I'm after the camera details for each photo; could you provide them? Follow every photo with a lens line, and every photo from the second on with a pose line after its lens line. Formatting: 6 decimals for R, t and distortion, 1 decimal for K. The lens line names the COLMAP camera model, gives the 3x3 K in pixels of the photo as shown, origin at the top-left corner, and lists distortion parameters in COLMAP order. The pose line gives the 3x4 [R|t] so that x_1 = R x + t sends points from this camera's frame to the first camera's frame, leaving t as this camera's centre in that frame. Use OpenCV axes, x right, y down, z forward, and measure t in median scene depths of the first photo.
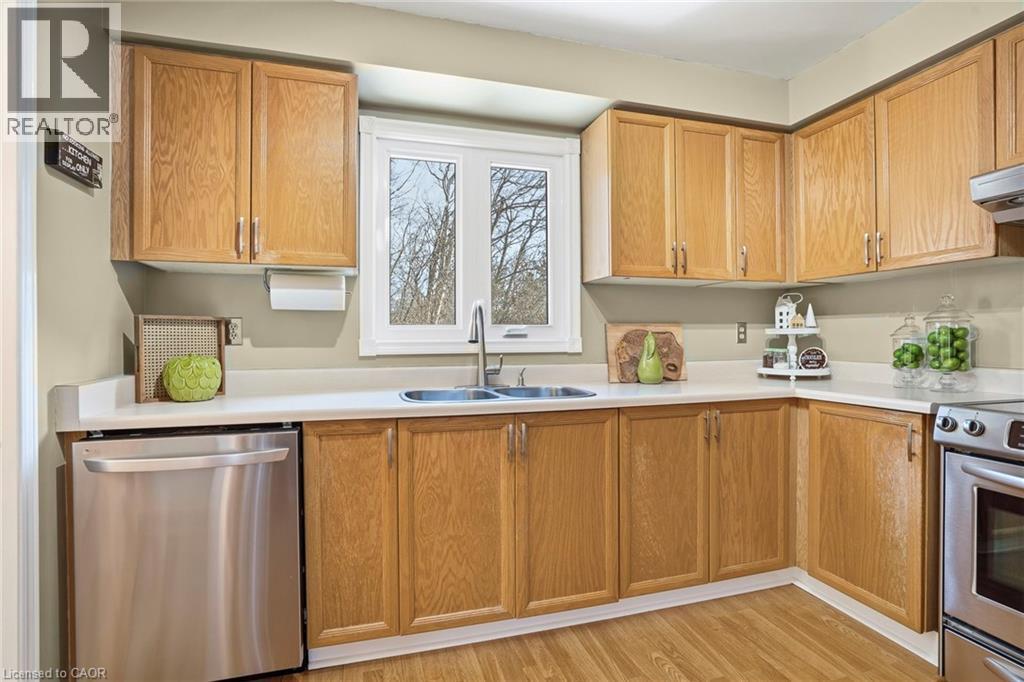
lens RADIAL K [[509.3, 0, 513.7], [0, 509.3, 338.1], [0, 0, 1]] dist [-0.046223, 0.015975]
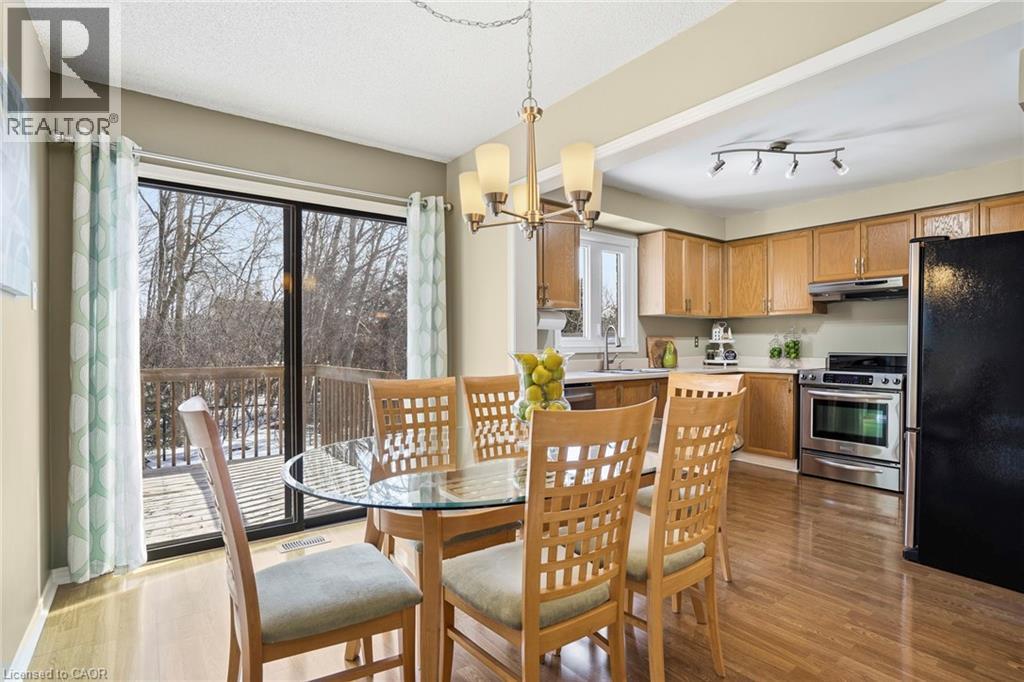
lens RADIAL K [[509.3, 0, 517.7], [0, 509.3, 348.4], [0, 0, 1]] dist [-0.046223, 0.015975]
pose [[0.930899, -0.000350, 0.365276, -1.114762], [-0.002642, 0.999967, 0.007691, 0.001569], [-0.365267, -0.008124, 0.930867, -0.687580]]
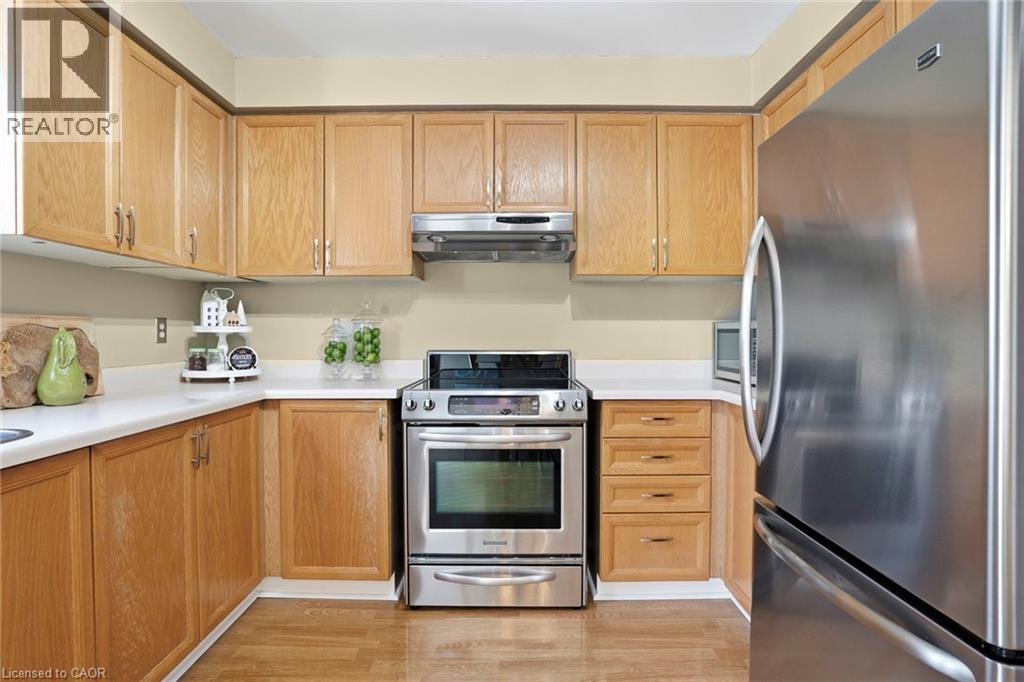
lens RADIAL K [[509.3, 0, 508.3], [0, 509.3, 337.4], [0, 0, 1]] dist [-0.046223, 0.015975]
pose [[0.291060, -0.001041, 0.956704, -0.208121], [0.000413, 0.999999, 0.000963, 0.000639], [-0.956705, 0.000114, 0.291061, 0.276324]]
